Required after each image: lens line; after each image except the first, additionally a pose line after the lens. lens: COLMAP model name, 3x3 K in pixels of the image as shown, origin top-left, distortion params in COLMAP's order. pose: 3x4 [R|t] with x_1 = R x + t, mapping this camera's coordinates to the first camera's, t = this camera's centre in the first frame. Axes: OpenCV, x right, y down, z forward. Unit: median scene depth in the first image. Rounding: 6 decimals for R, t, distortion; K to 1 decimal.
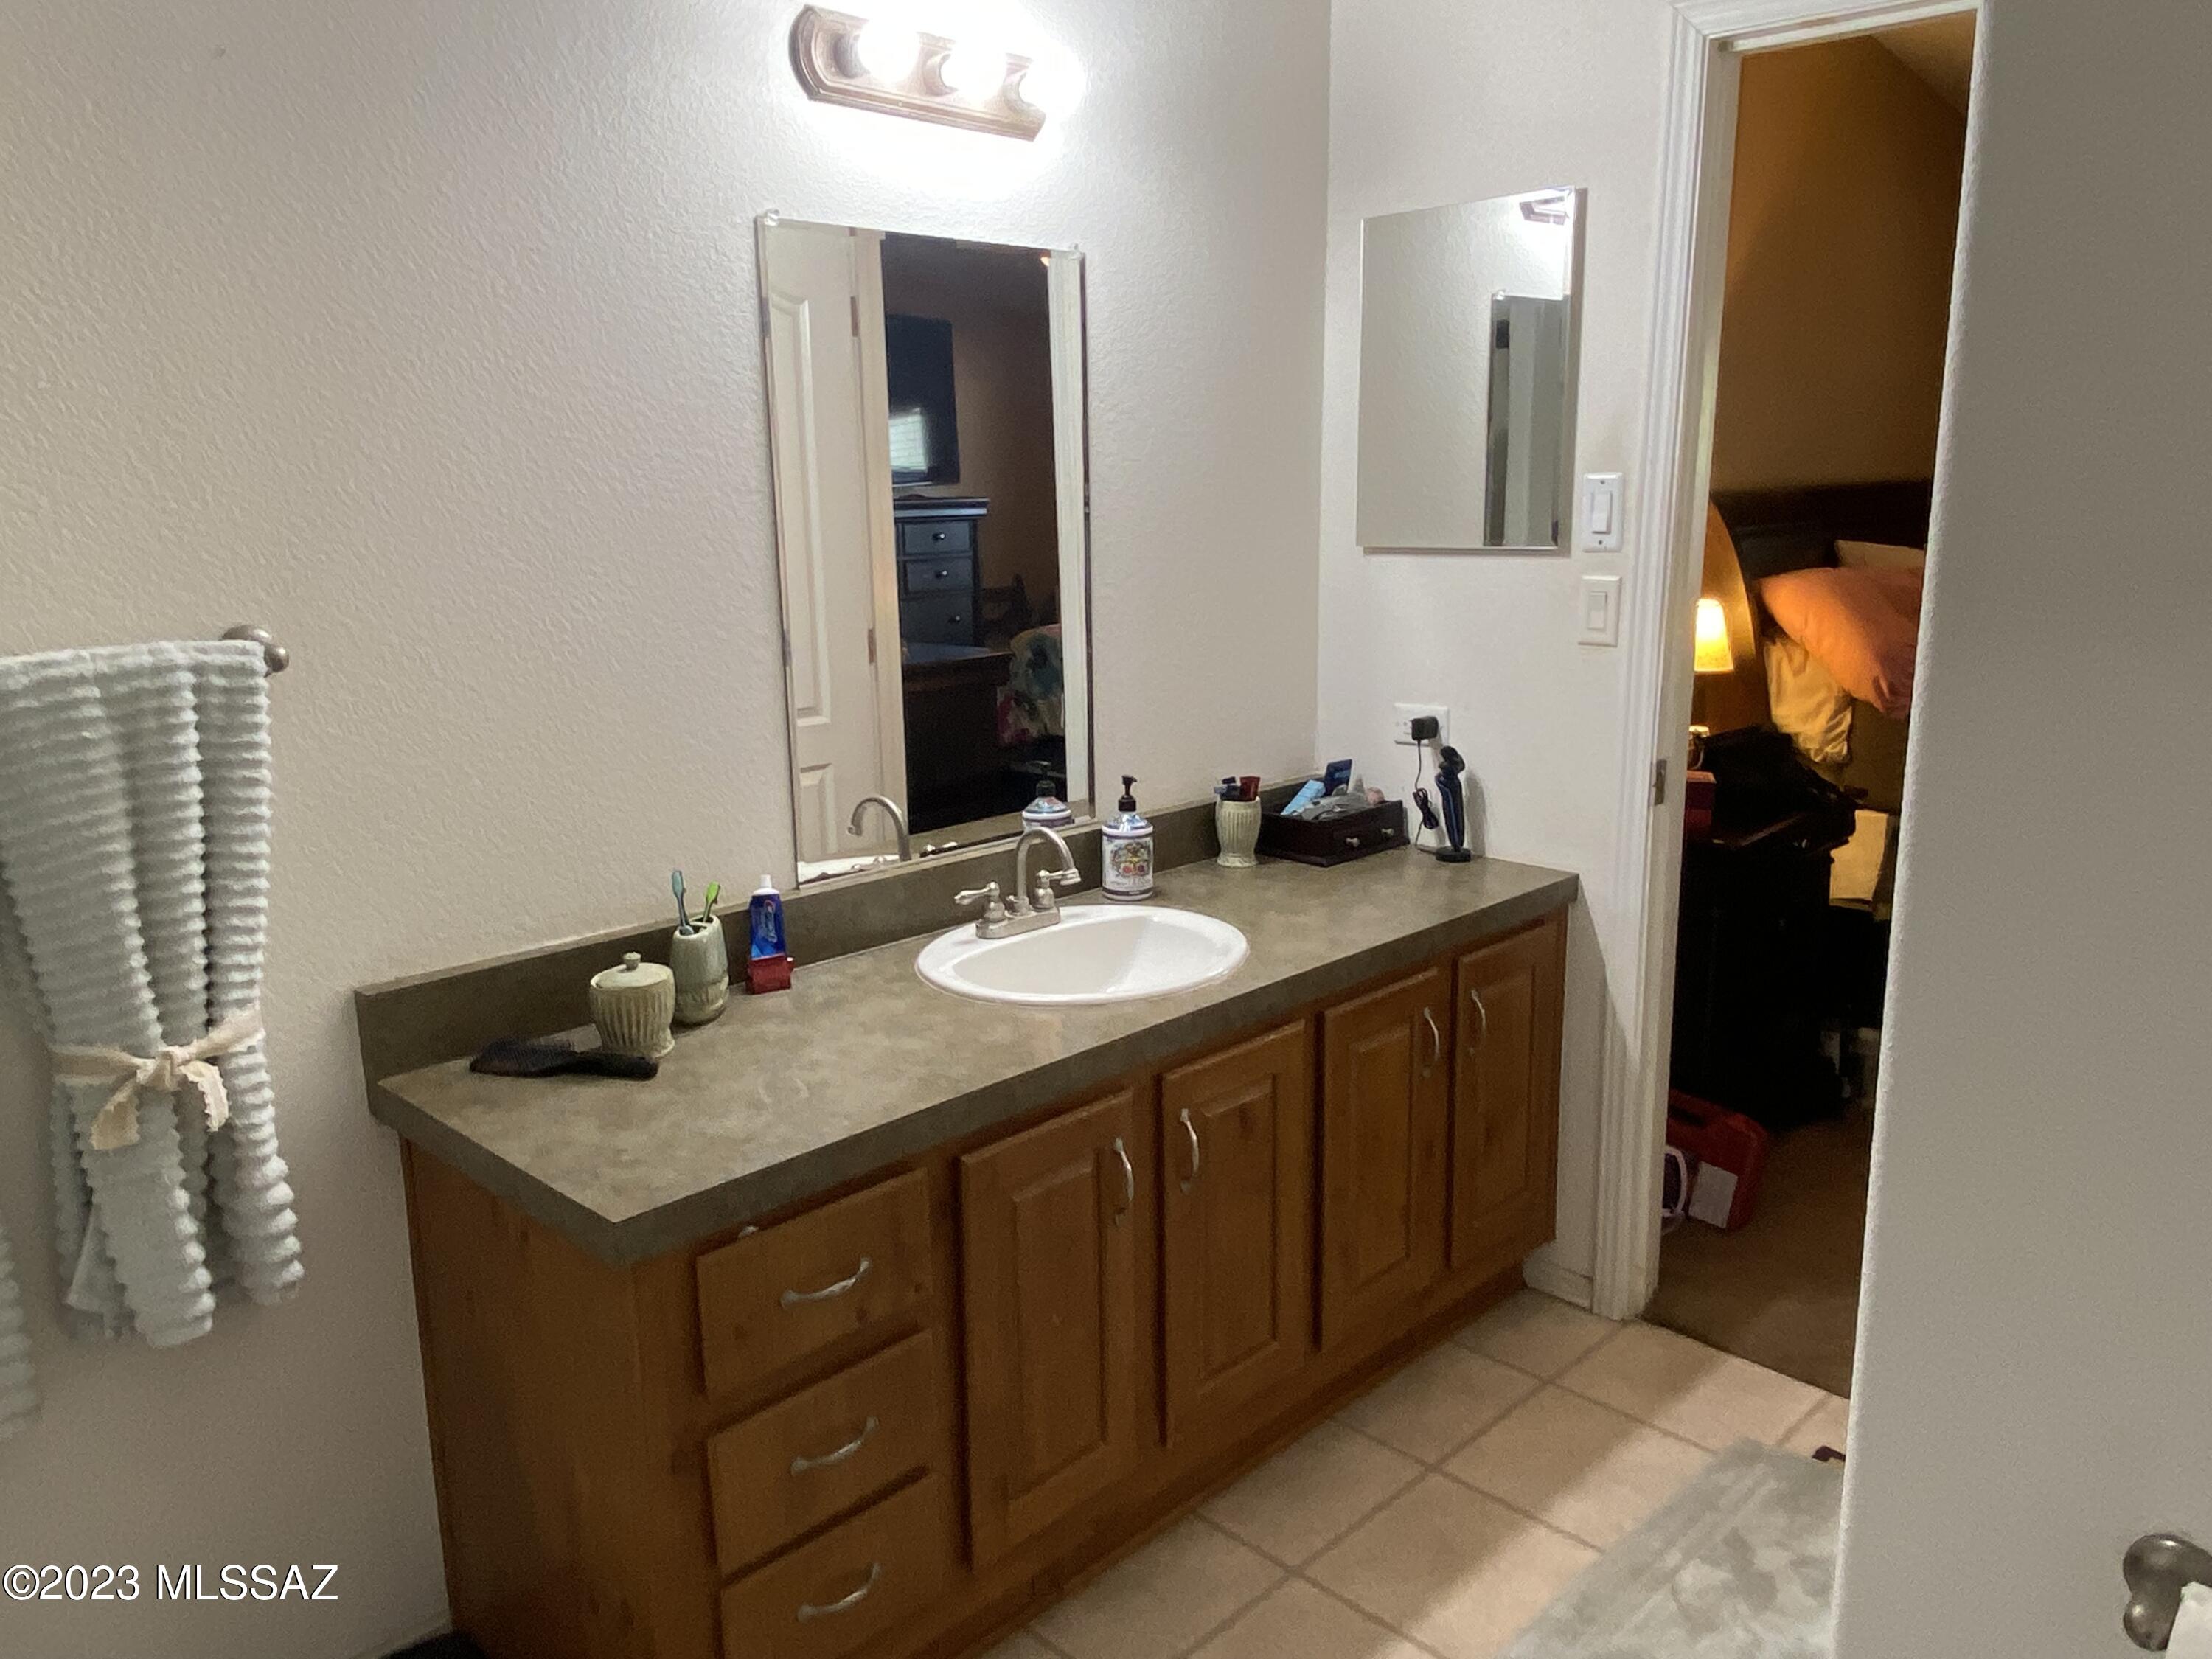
lens RADIAL K [[1656.9, 0, 1109.1], [0, 1656.9, 824.6], [0, 0, 1]] dist [0.071019, -0.096689]
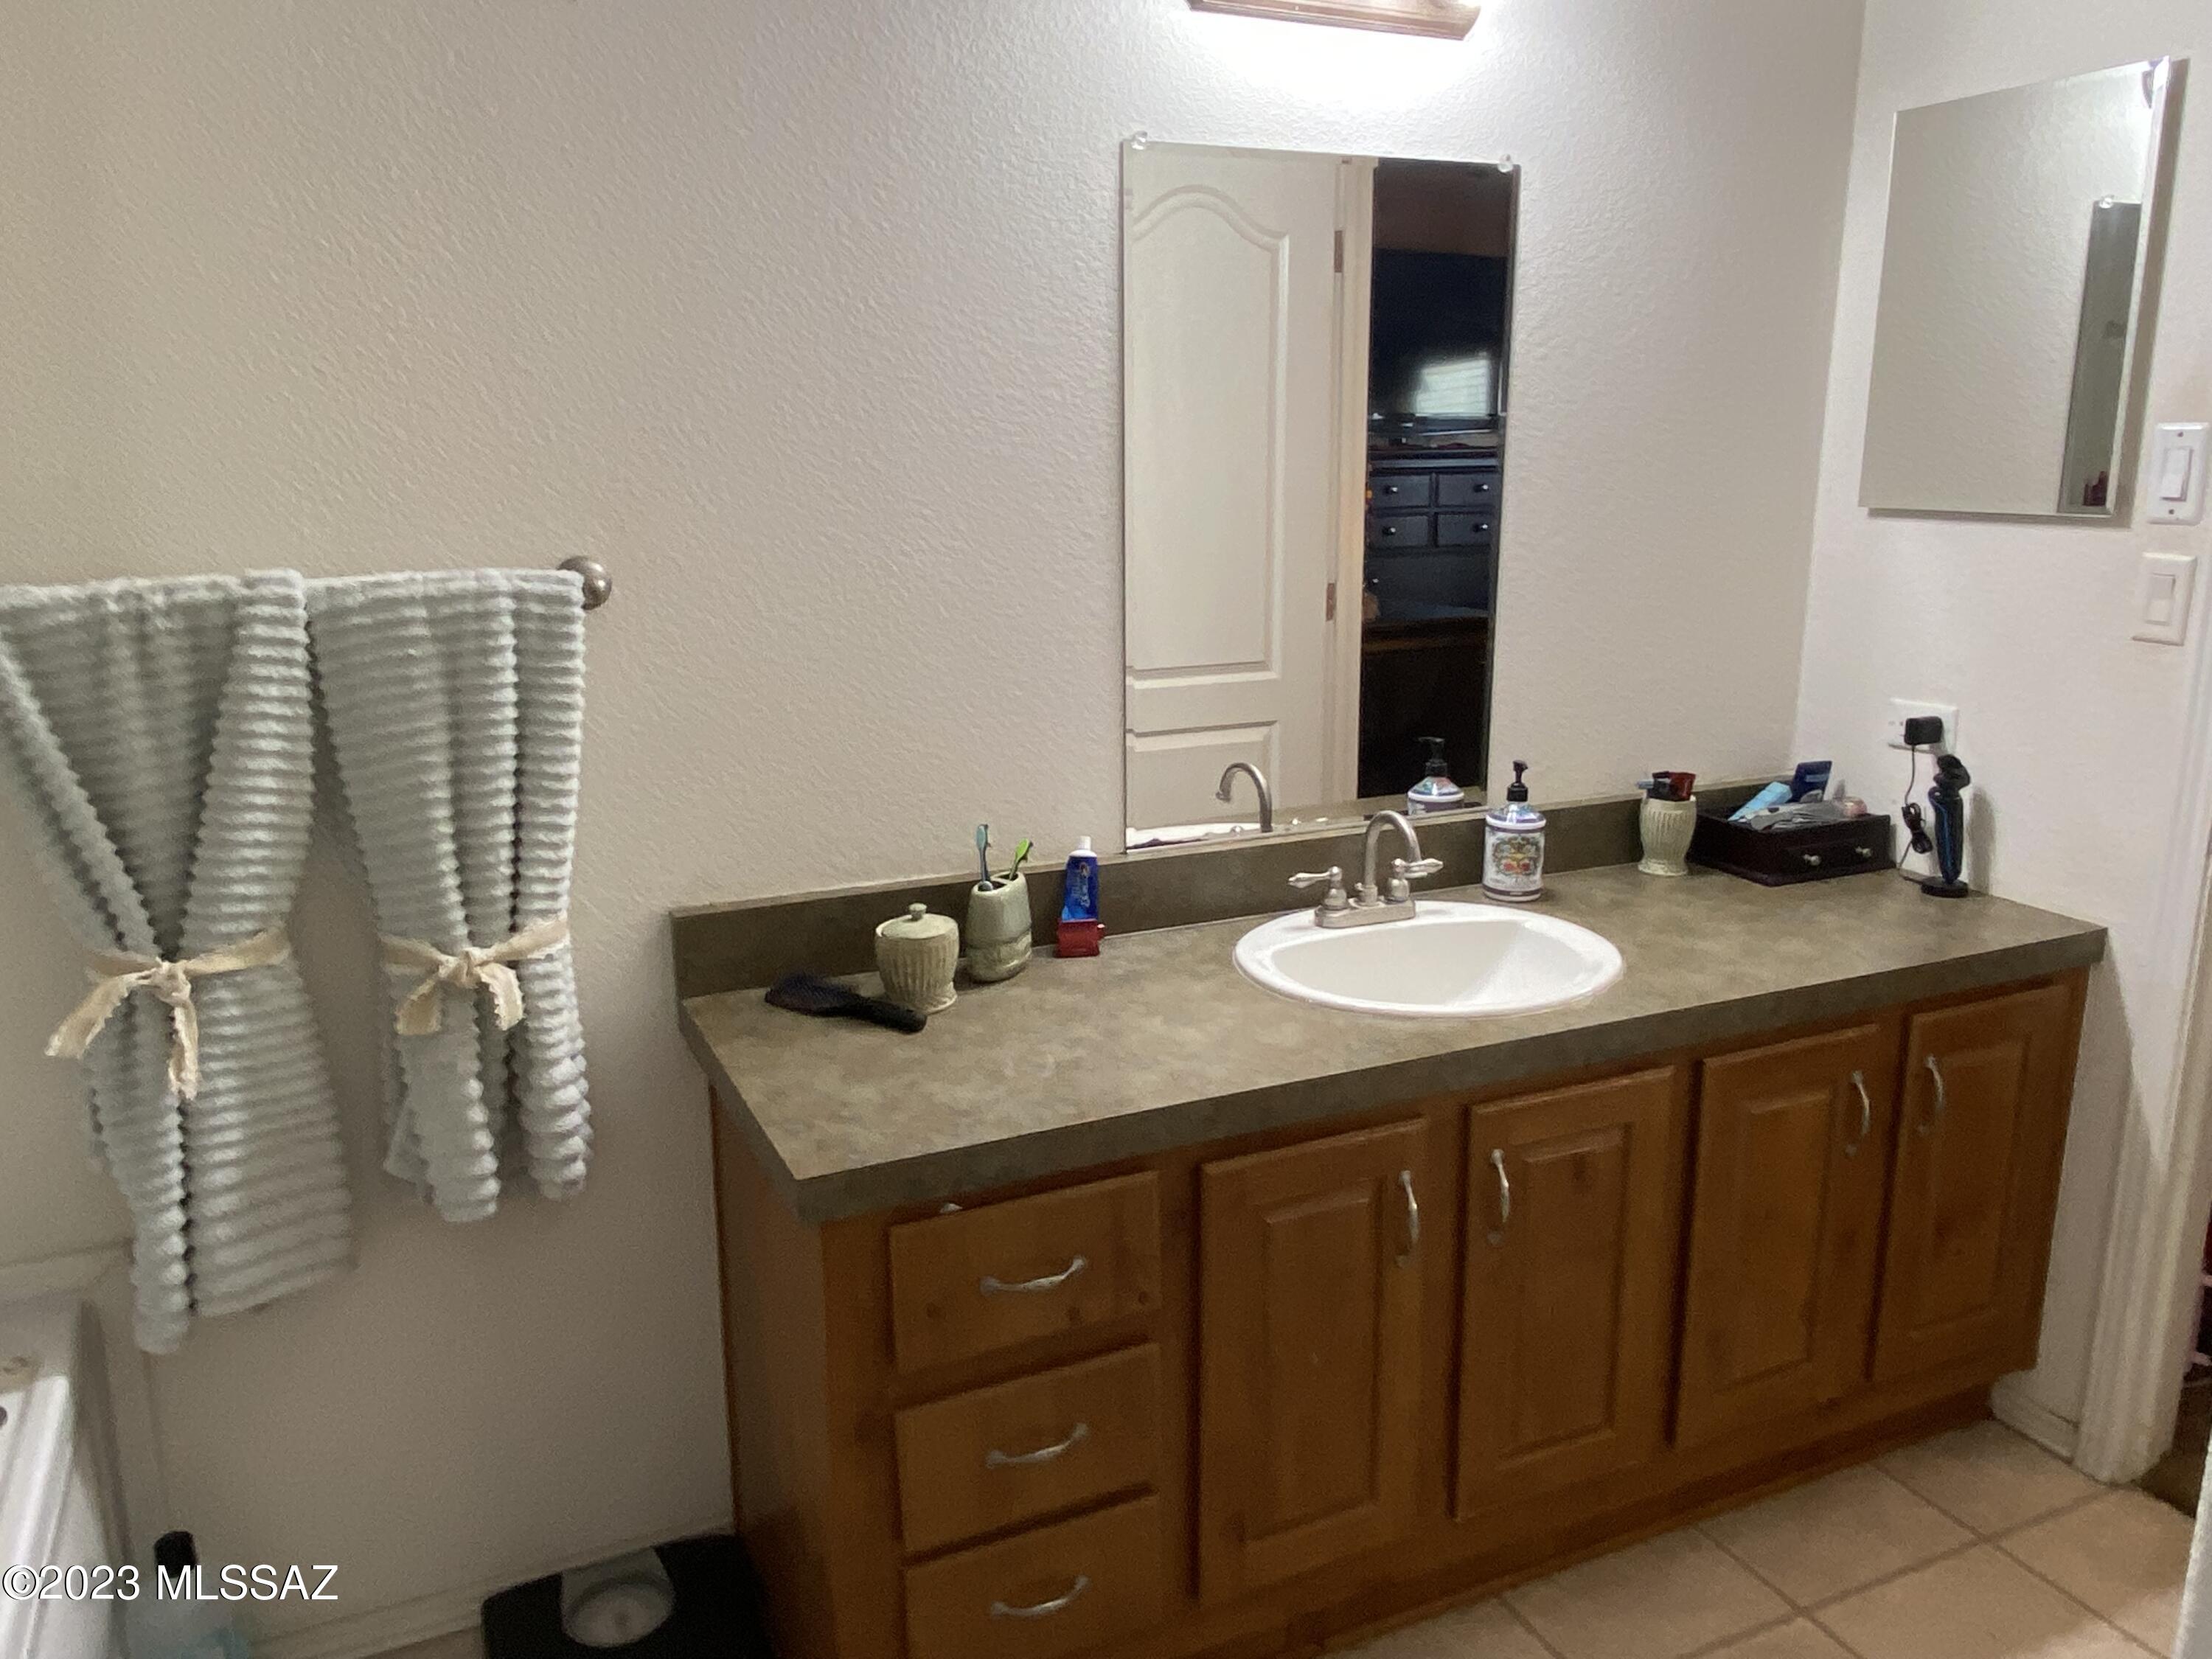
lens RADIAL K [[1656.9, 0, 1092.1], [0, 1656.9, 824.6], [0, 0, 1]] dist [0.071019, -0.096689]
pose [[0.934372, 0.092549, -0.344069, 0.135075], [-0.082482, 0.995629, 0.043816, -0.020002], [0.346620, -0.012561, 0.937922, 0.107324]]
